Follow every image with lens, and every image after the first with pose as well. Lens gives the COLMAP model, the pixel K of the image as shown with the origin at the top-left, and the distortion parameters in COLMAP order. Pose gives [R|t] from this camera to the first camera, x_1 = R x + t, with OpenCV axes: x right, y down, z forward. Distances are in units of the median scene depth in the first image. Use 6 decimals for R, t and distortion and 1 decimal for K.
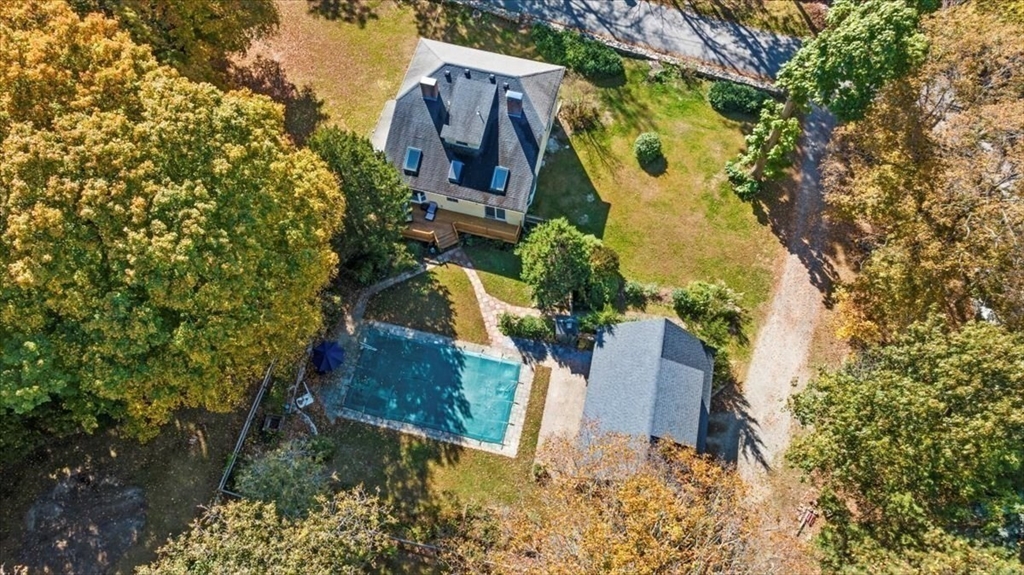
lens RADIAL K [[729.4, 0, 513.0], [0, 729.4, 287.0], [0, 0, 1]] dist [-0.013266, -0.004670]
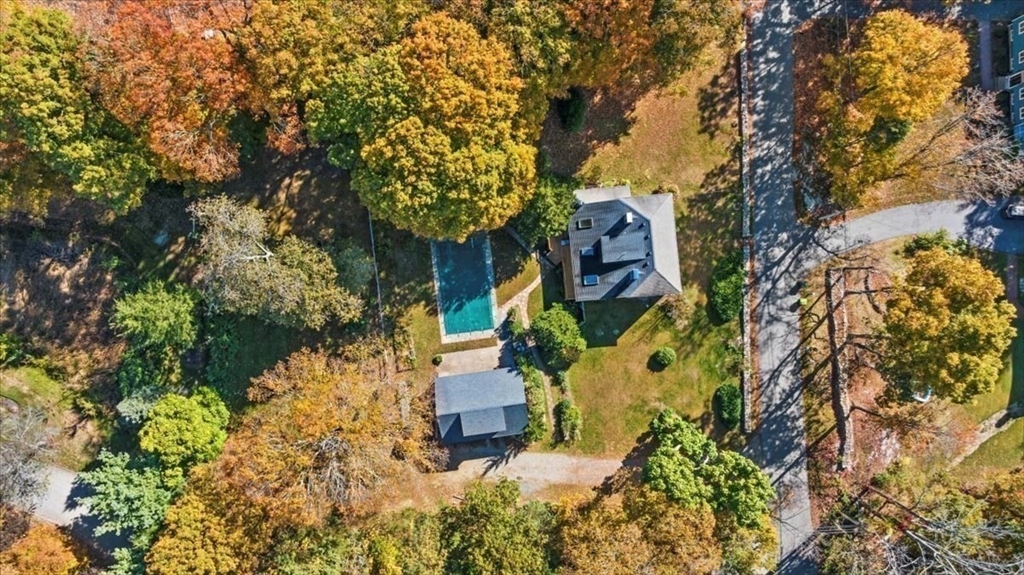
lens RADIAL K [[729.4, 0, 511.8], [0, 729.4, 287.6], [0, 0, 1]] dist [-0.013266, -0.004670]
pose [[0.341552, 0.939600, -0.022212, -0.024644], [-0.846015, 0.317655, 0.428199, -0.628813], [0.409392, -0.127461, 0.903411, -0.483120]]
